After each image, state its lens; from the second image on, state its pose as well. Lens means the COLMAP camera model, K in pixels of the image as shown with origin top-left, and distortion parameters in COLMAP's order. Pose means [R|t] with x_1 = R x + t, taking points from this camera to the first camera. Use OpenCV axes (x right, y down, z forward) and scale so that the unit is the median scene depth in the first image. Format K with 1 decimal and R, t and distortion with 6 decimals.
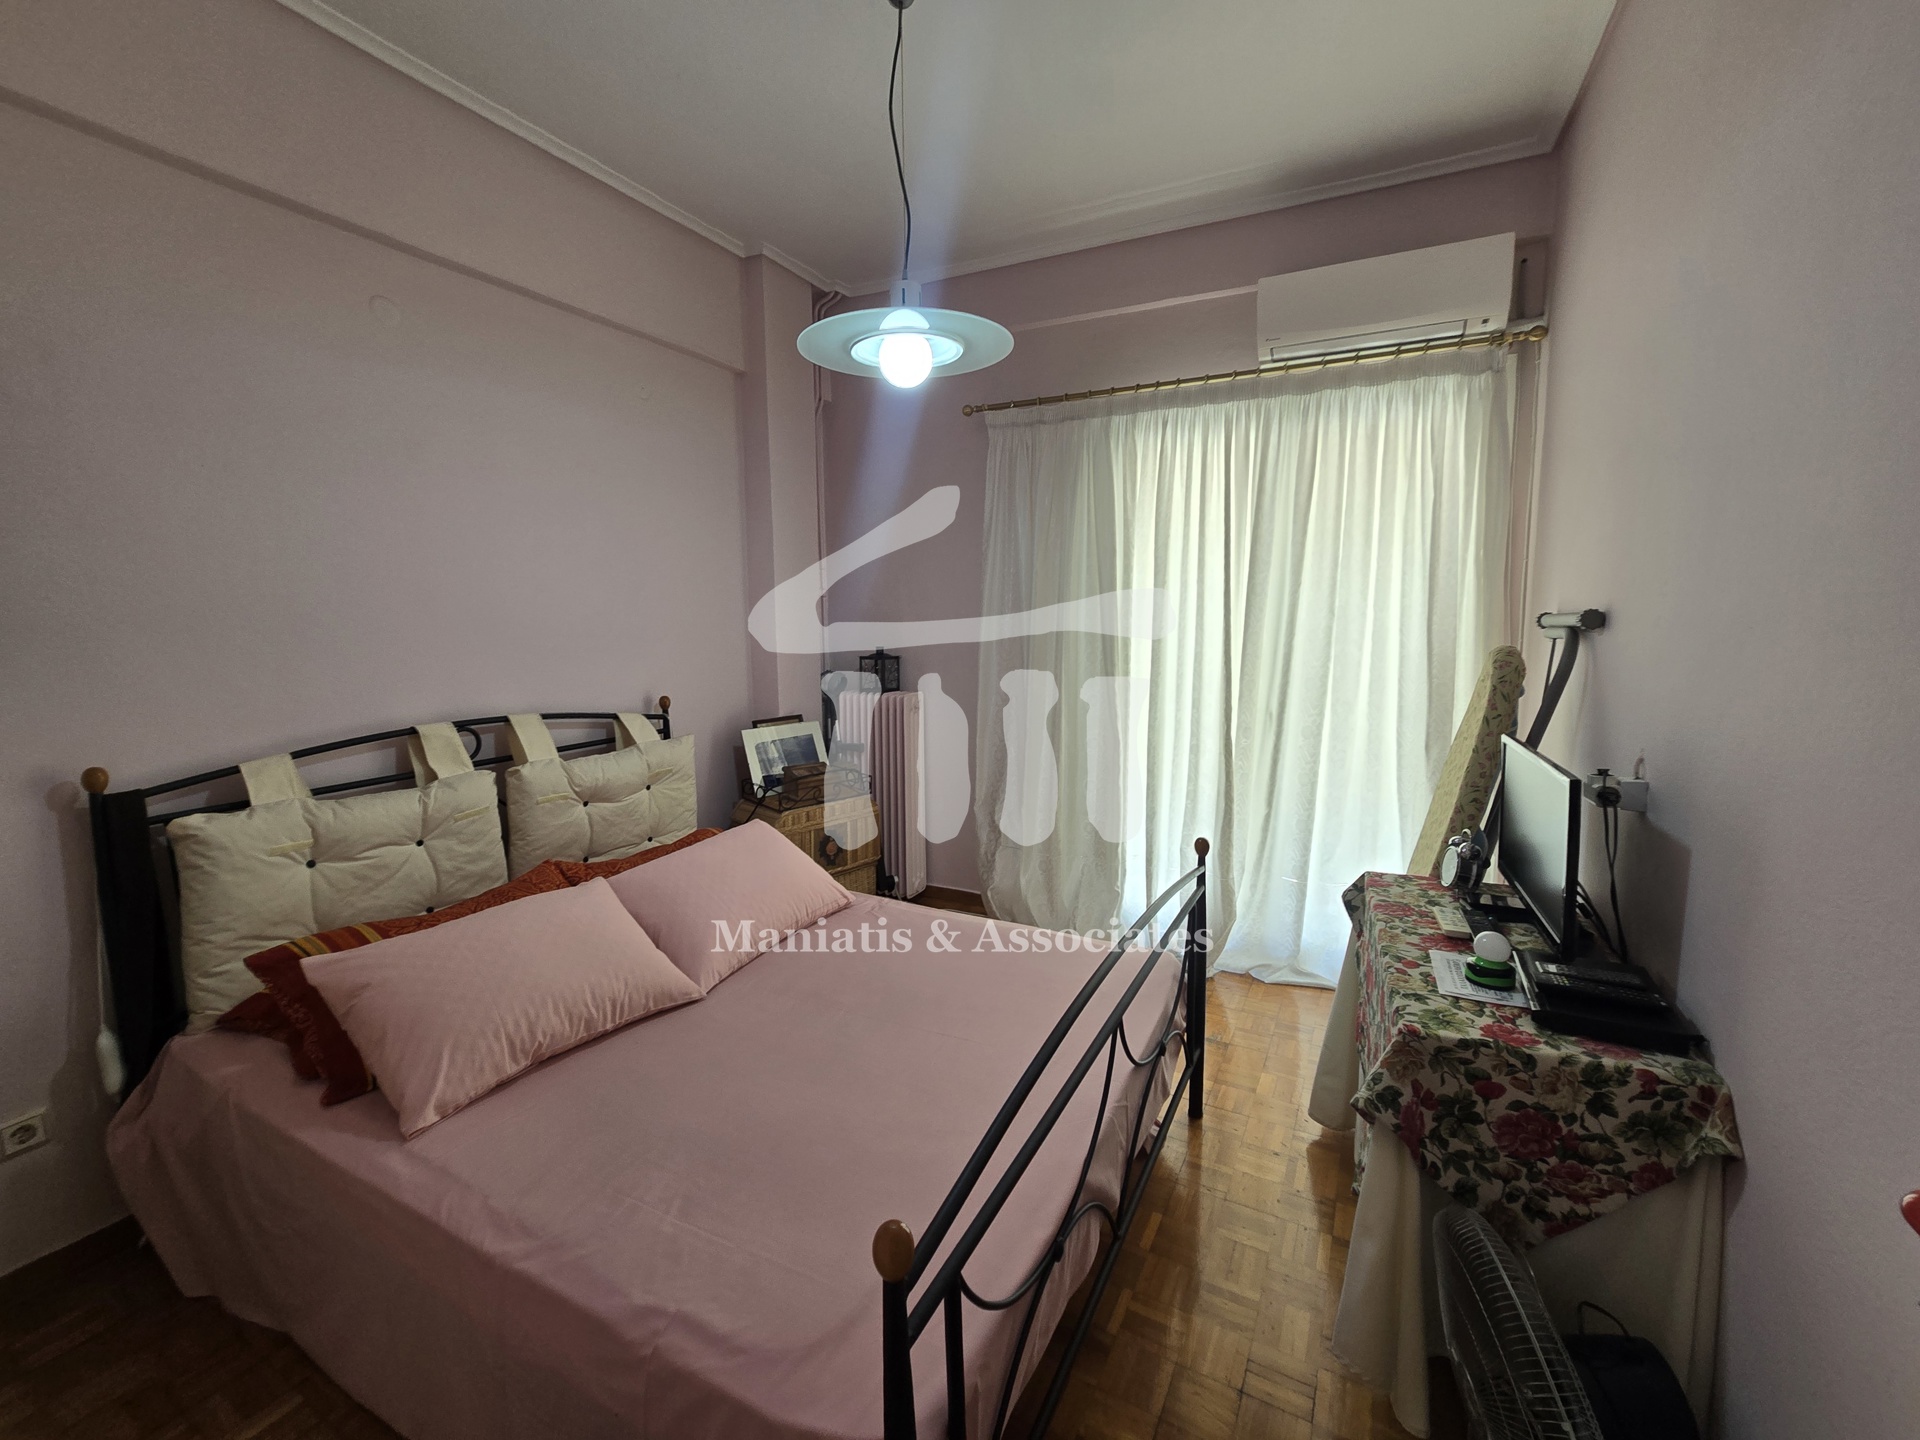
lens RADIAL K [[785.8, 0, 961.8], [0, 785.8, 709.3], [0, 0, 1]] dist [-0.000809, -0.000295]
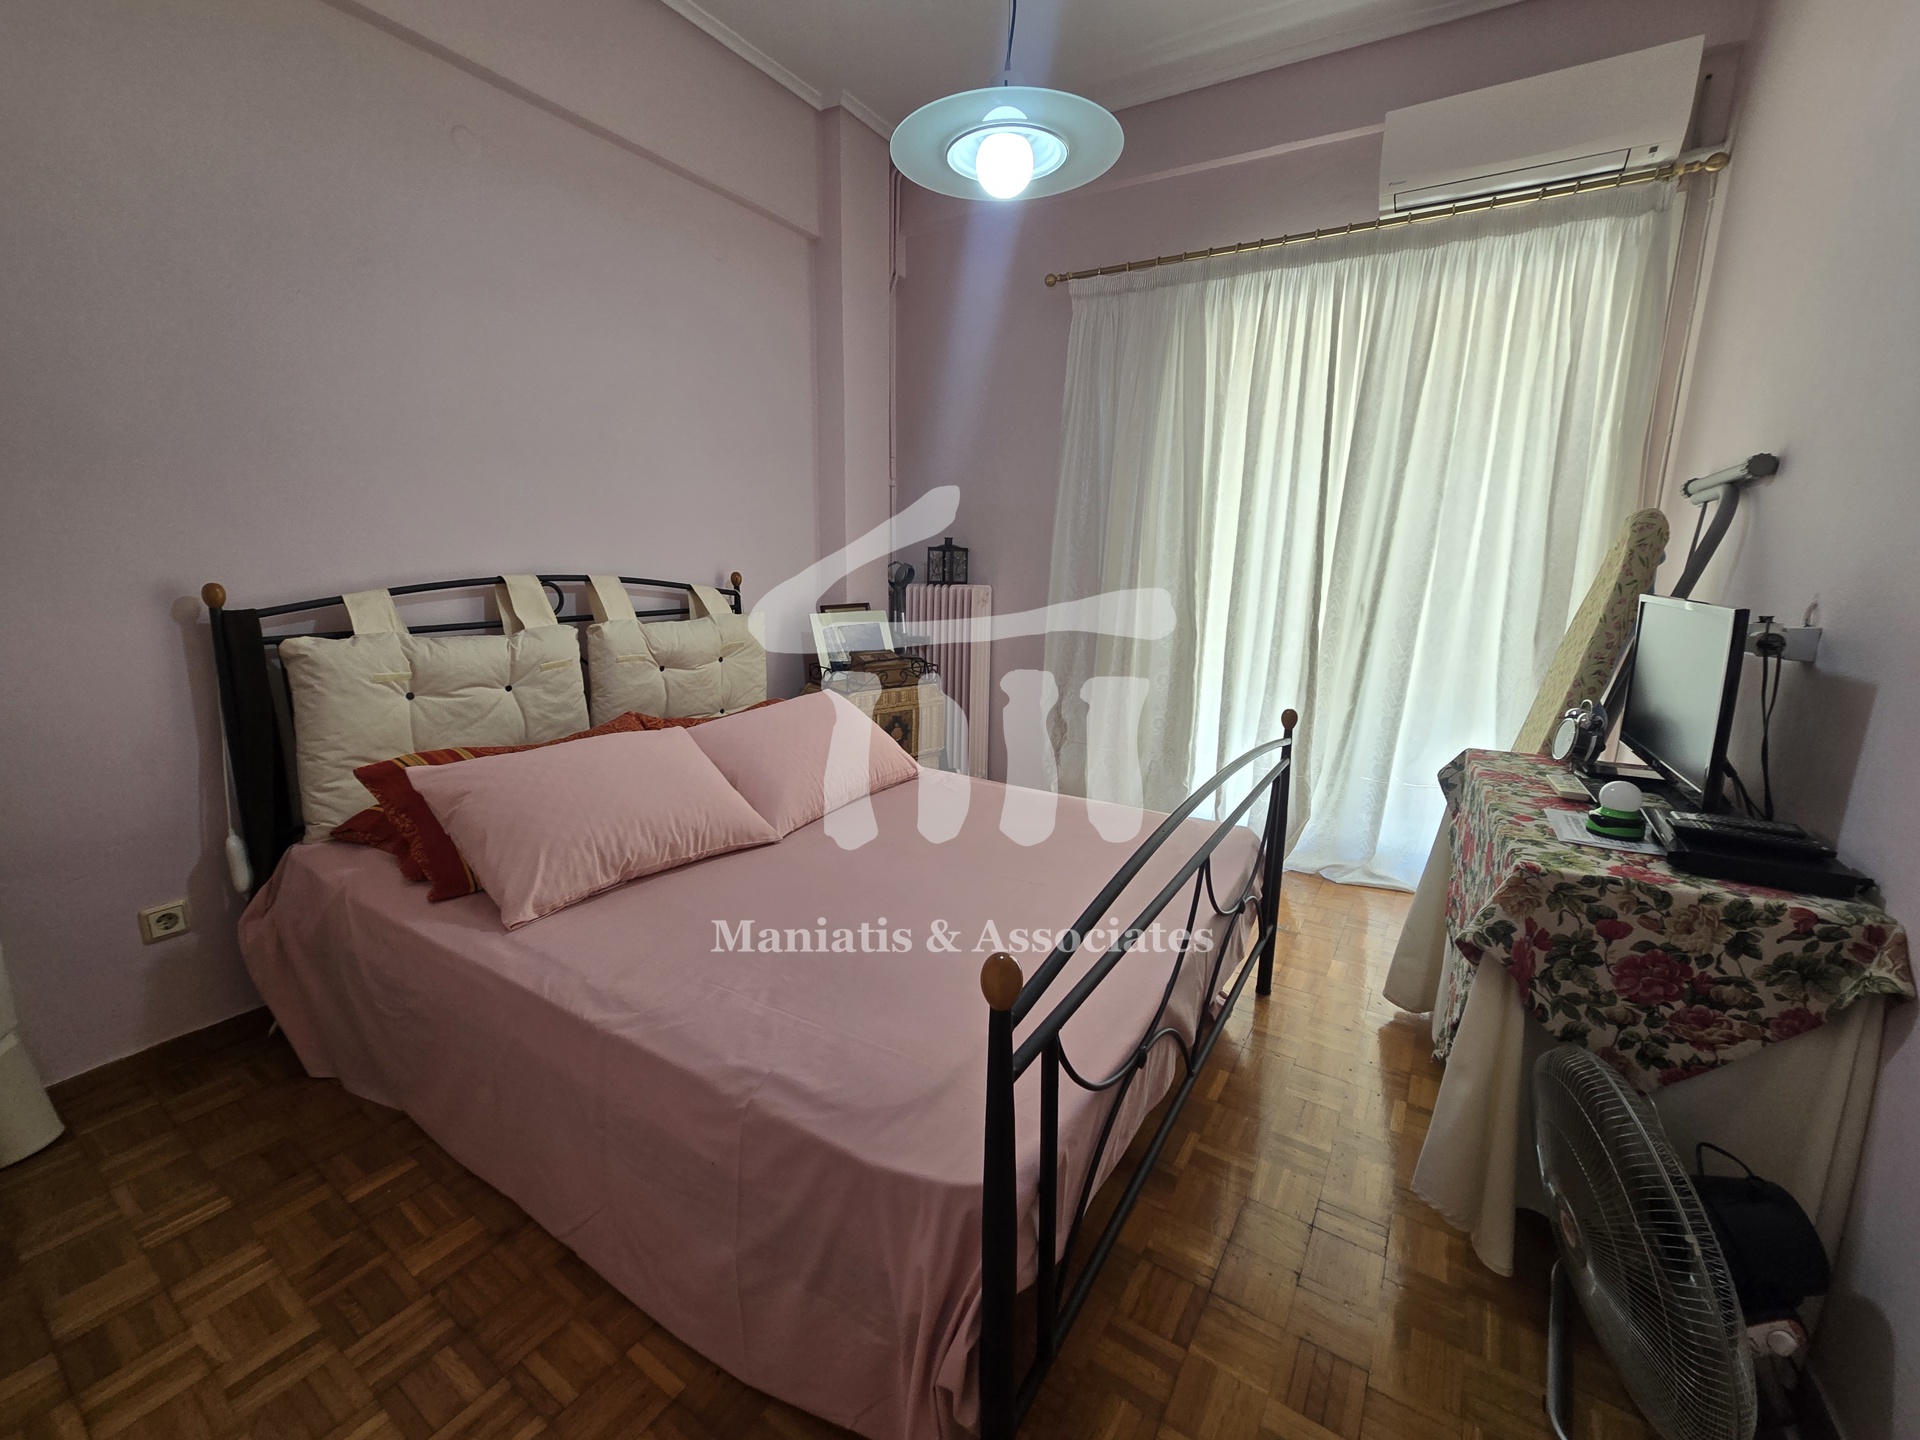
lens RADIAL K [[785.3, 0, 954.6], [0, 785.3, 718.4], [0, 0, 1]] dist [-0.003462, 0.002734]
pose [[0.996833, 0.036741, -0.070526, -0.041210], [-0.030863, 0.996097, 0.082692, 0.130217], [0.073289, -0.080253, 0.994077, 0.021443]]
